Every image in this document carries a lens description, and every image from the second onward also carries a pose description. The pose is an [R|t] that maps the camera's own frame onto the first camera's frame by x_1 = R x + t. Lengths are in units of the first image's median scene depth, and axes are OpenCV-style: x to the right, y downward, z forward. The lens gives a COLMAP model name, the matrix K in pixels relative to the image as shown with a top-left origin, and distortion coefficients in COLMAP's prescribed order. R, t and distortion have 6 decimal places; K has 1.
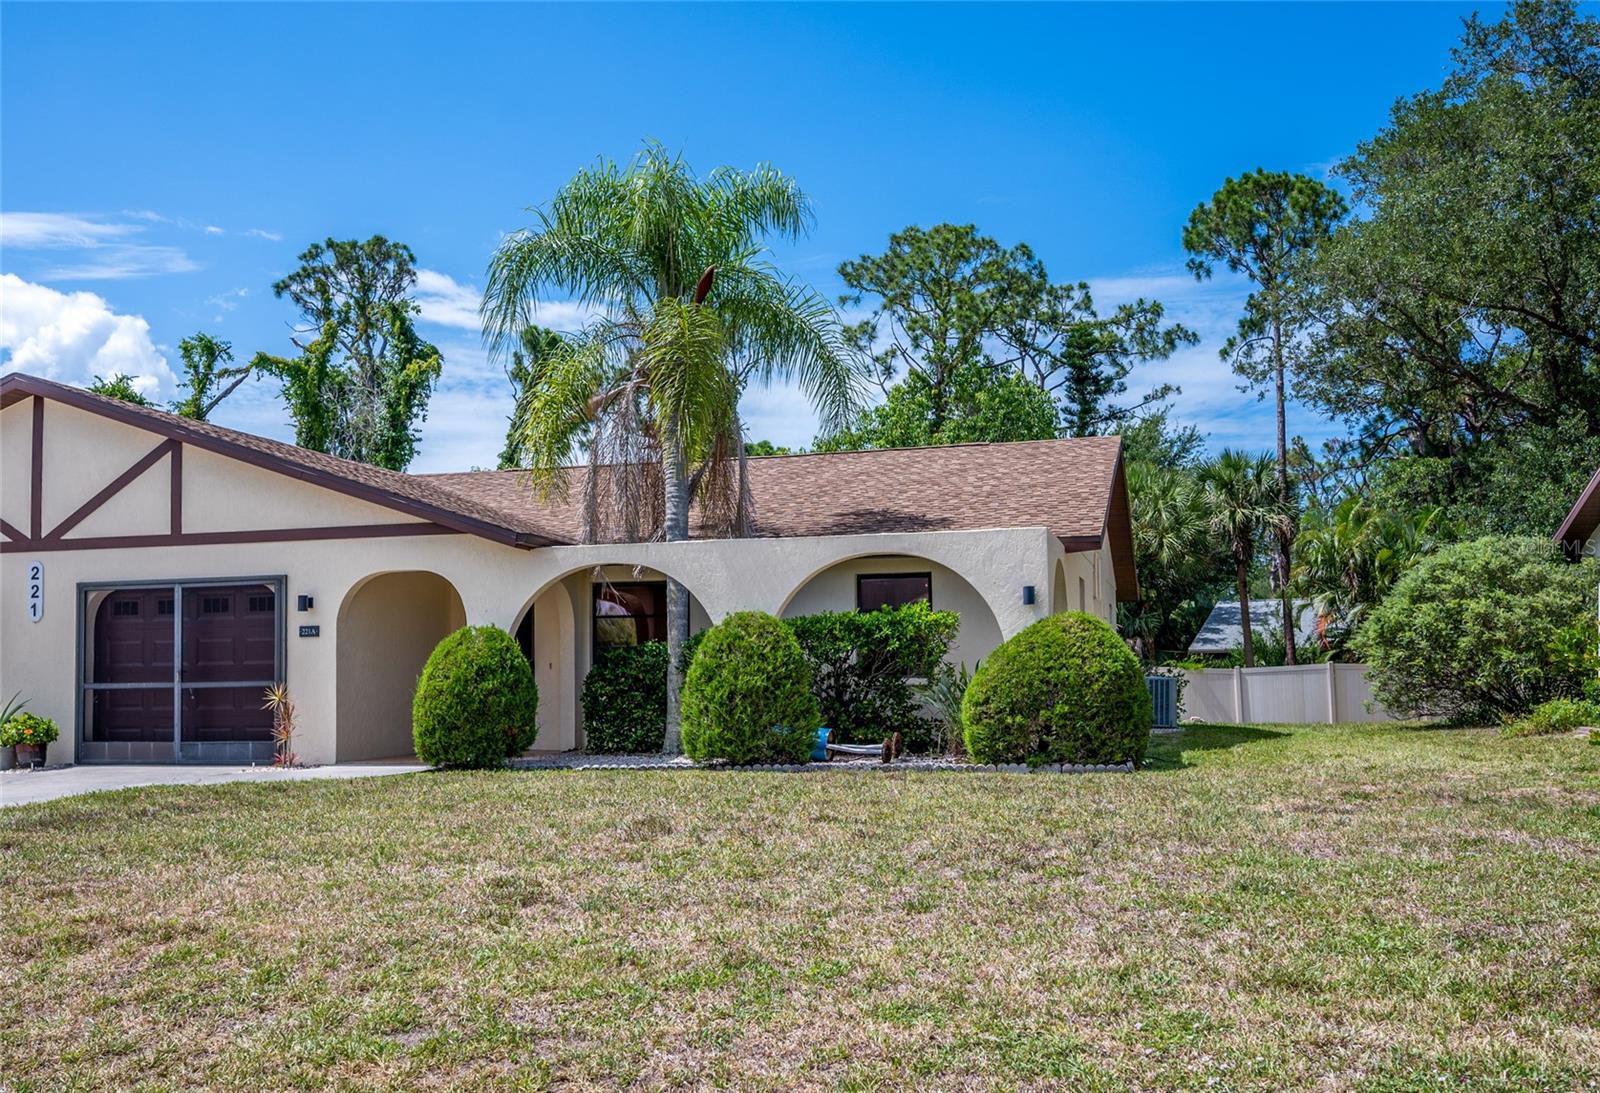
lens RADIAL K [[1610.6, 0, 800.0], [0, 1610.6, 546.5], [0, 0, 1]] dist [-0.003184, -0.006438]
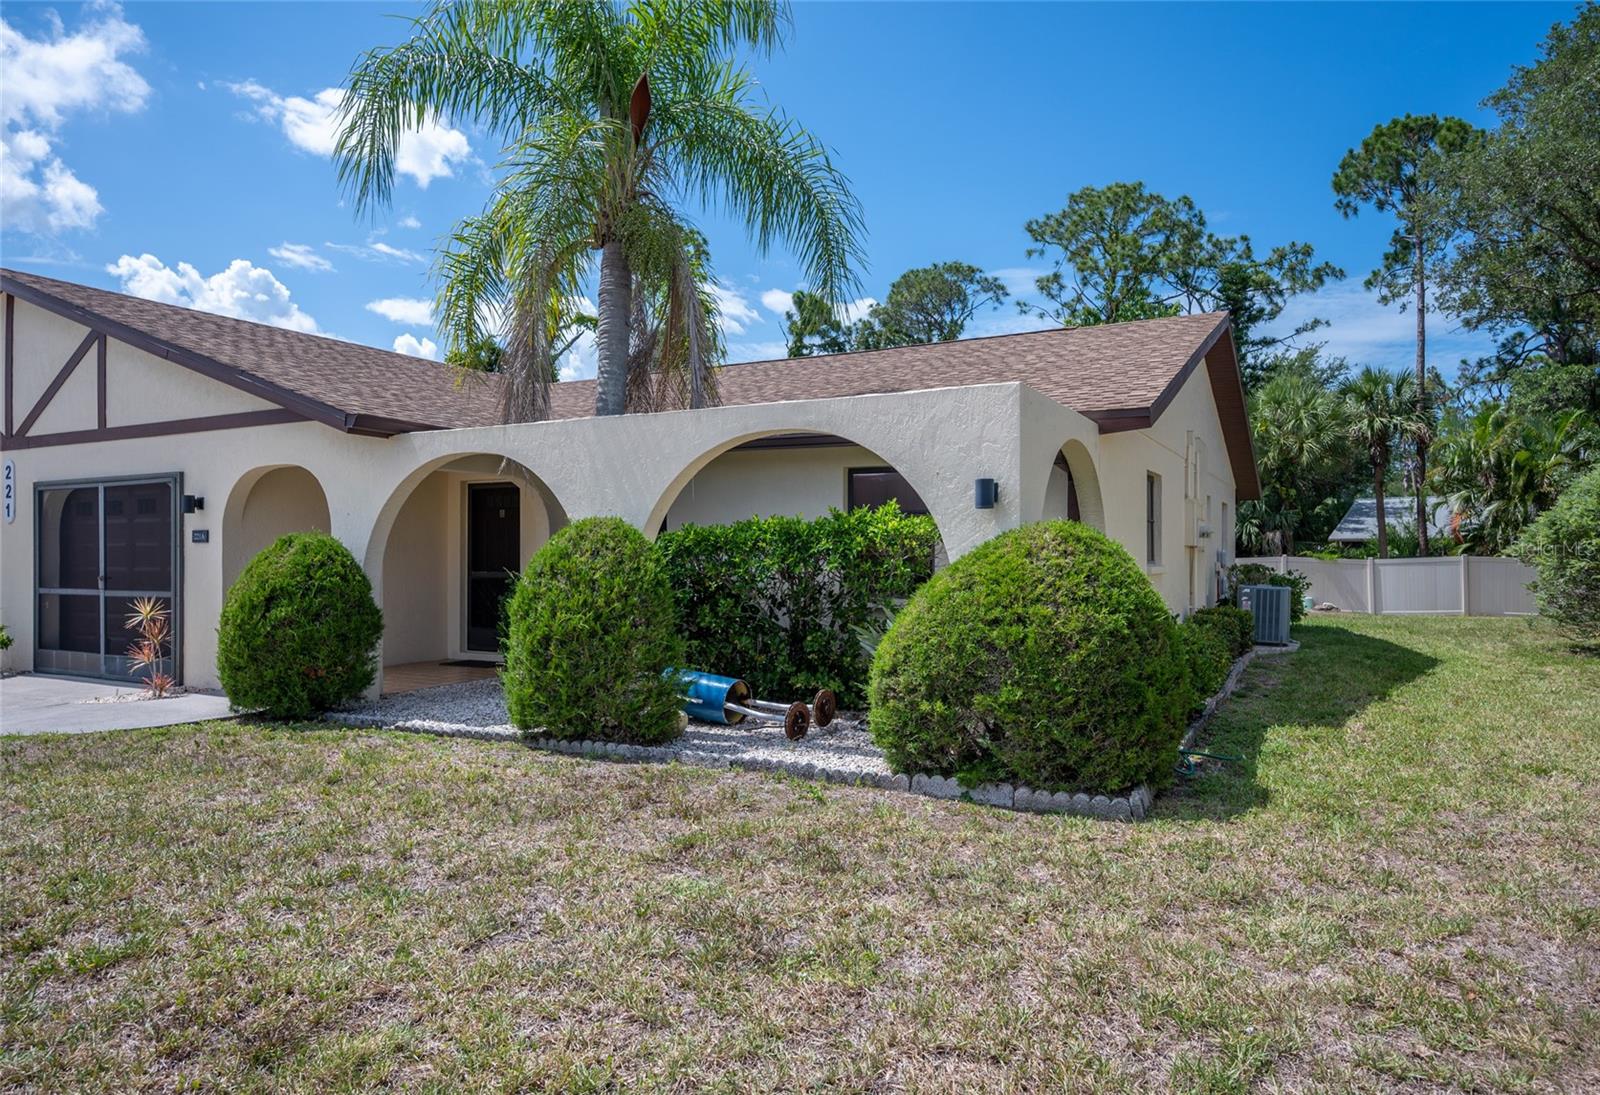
lens RADIAL K [[1064.7, 0, 800.0], [0, 1064.7, 547.5], [0, 0, 1]] dist [-0.007100, 0.001401]
pose [[0.973375, 0.010246, -0.228988, 0.048100], [0.008161, 0.996818, 0.079293, 0.005205], [0.229072, -0.079051, 0.970194, 0.170903]]
